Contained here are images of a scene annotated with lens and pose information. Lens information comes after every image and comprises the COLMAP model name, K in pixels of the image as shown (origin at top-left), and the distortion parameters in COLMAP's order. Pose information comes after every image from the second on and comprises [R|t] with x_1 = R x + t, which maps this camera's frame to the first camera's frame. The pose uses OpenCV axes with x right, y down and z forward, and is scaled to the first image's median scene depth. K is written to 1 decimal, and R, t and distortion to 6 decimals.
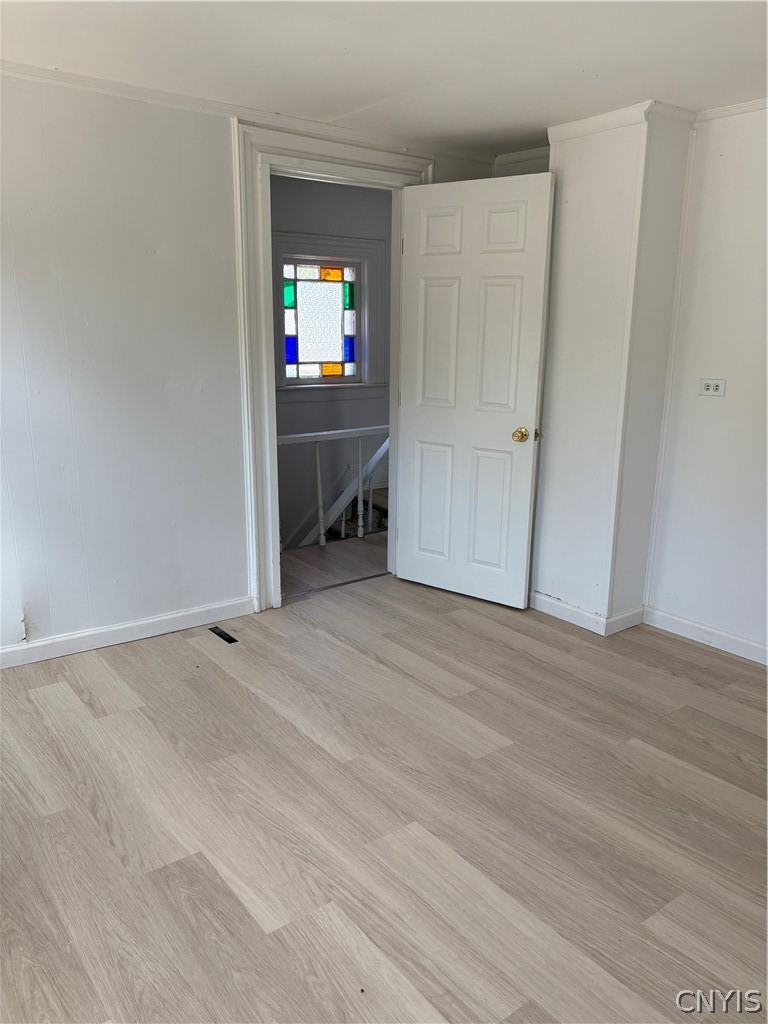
lens RADIAL K [[769.9, 0, 381.9], [0, 769.9, 510.7], [0, 0, 1]] dist [0.050396, -0.054114]
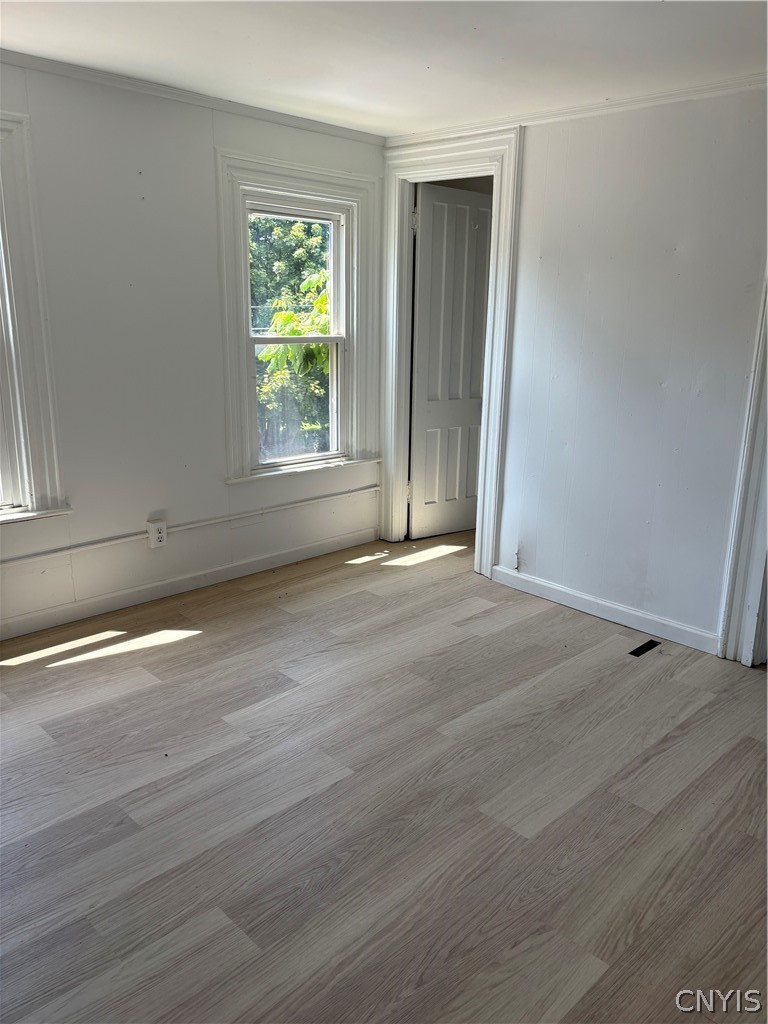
lens RADIAL K [[769.9, 0, 383.4], [0, 769.9, 510.5], [0, 0, 1]] dist [0.050396, -0.054114]
pose [[0.136953, 0.235272, -0.962232, 0.758584], [-0.257836, 0.946369, 0.194696, -0.123474], [0.956433, 0.221434, 0.190270, 0.571652]]
